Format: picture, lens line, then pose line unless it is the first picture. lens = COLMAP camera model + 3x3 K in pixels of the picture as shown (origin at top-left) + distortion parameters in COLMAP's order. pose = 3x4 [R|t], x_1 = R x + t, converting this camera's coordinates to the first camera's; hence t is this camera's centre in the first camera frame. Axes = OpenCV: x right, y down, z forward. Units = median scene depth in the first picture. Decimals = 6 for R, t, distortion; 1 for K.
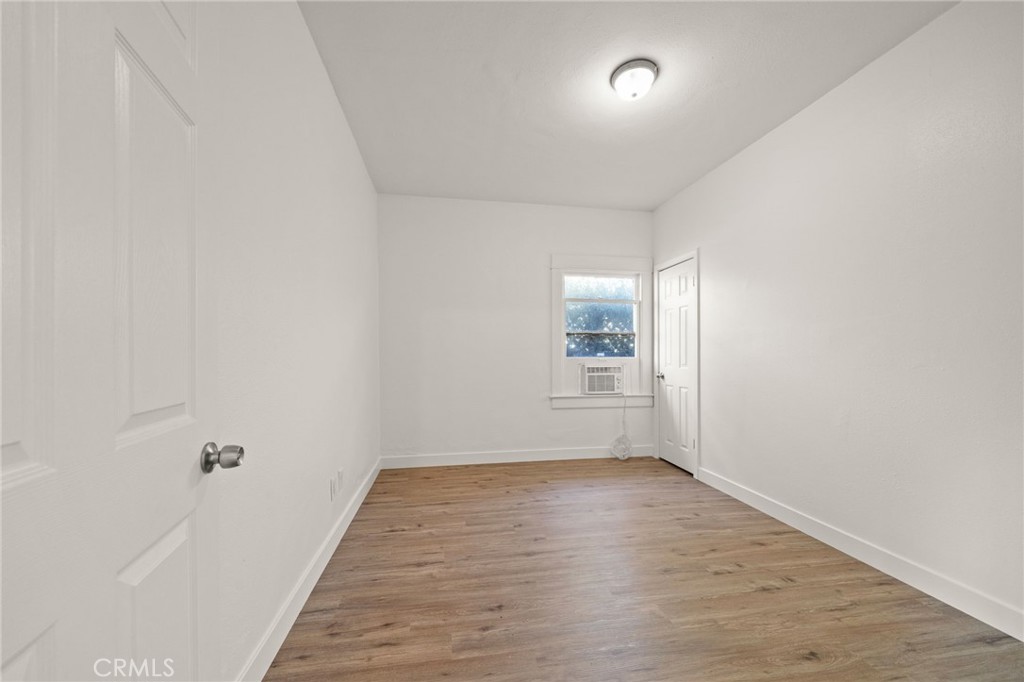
lens RADIAL K [[381.8, 0, 506.6], [0, 381.8, 347.8], [0, 0, 1]] dist [-0.000564, -0.000147]
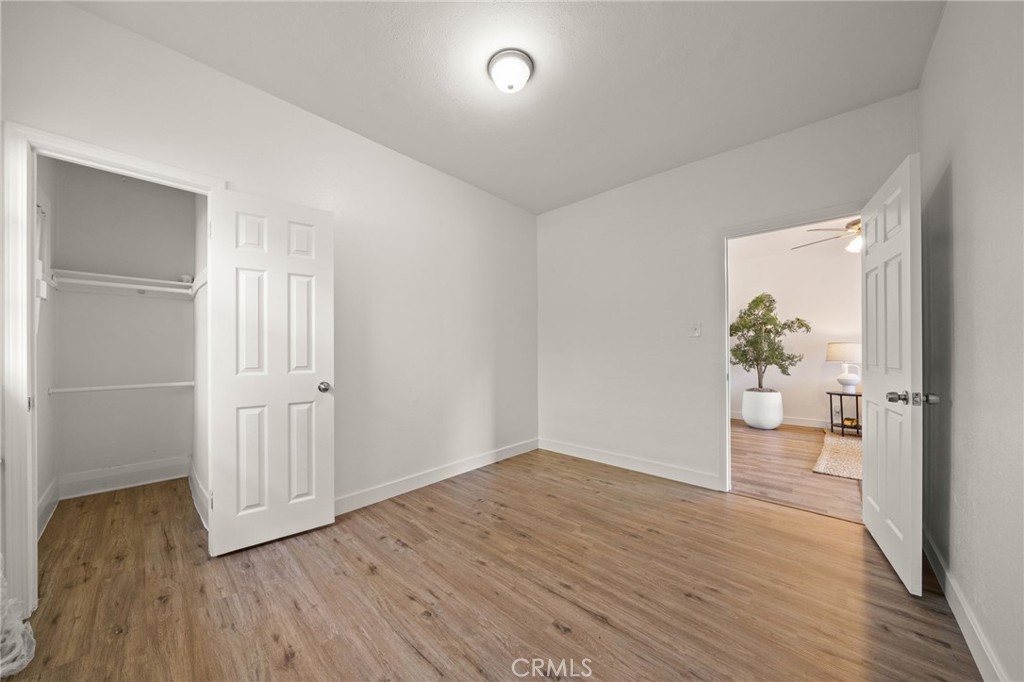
lens RADIAL K [[353.4, 0, 507.9], [0, 353.4, 349.1], [0, 0, 1]] dist [-0.002925, -0.000144]
pose [[-0.620555, -0.000990, 0.784162, -0.381435], [-0.010020, 0.999928, -0.006667, 0.021668], [-0.784099, -0.011995, -0.620520, 1.645747]]
